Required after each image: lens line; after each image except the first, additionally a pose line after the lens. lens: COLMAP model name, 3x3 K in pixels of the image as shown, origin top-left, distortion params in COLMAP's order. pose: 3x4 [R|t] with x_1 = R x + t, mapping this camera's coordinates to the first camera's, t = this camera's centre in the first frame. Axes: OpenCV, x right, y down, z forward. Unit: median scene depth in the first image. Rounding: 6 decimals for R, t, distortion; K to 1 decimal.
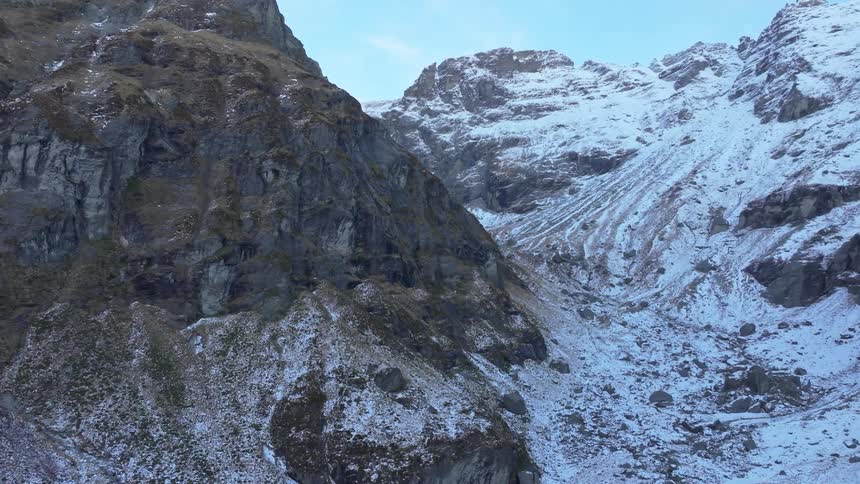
lens RADIAL K [[658.3, 0, 430.5], [0, 658.3, 243.3], [0, 0, 1]] dist [0.000728, 0.010774]
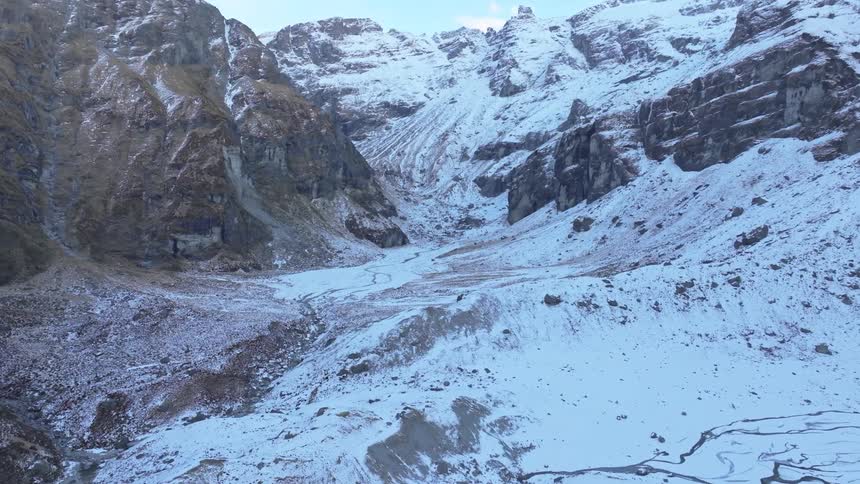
lens RADIAL K [[658.3, 0, 430.5], [0, 658.3, 243.3], [0, 0, 1]] dist [0.000728, 0.010774]
pose [[0.943514, -0.020363, 0.330705, -0.432634], [-0.033355, 0.987201, 0.155951, -0.100548], [-0.329648, -0.158173, 0.930760, -1.144730]]
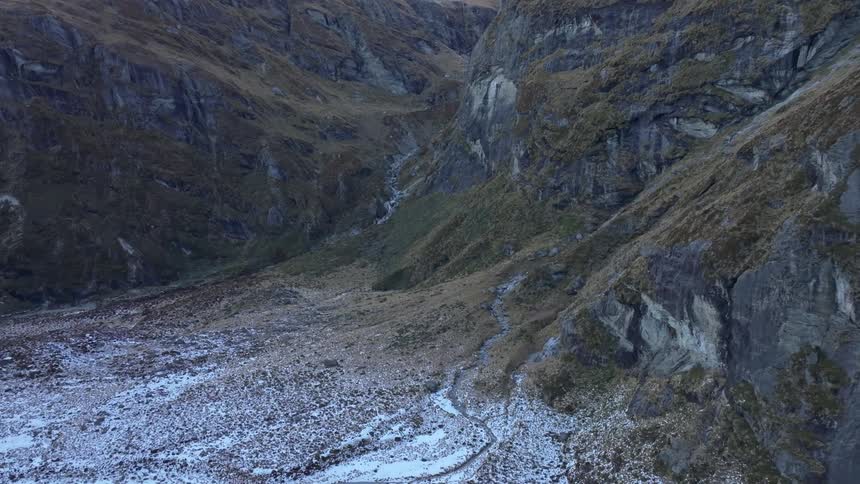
lens RADIAL K [[658.3, 0, 430.5], [0, 658.3, 243.3], [0, 0, 1]] dist [0.000728, 0.010774]
pose [[-0.246613, 0.132816, -0.959970, -0.136425], [0.085642, 0.989676, 0.114924, 0.009918], [0.965322, -0.053872, -0.255442, 0.065603]]
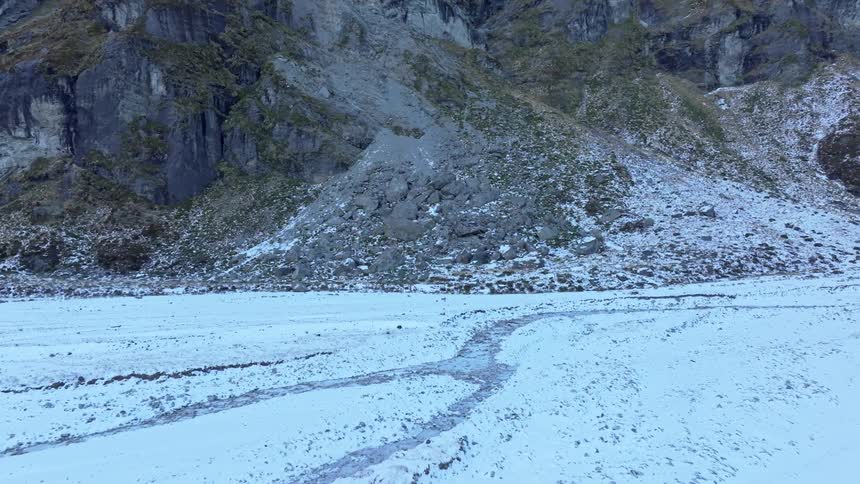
lens RADIAL K [[658.3, 0, 430.5], [0, 658.3, 243.3], [0, 0, 1]] dist [0.000728, 0.010774]
pose [[0.834610, 0.003409, -0.550830, -0.074115], [0.048755, 0.995599, 0.080034, 0.121571], [0.548679, -0.093652, 0.830771, -0.066218]]
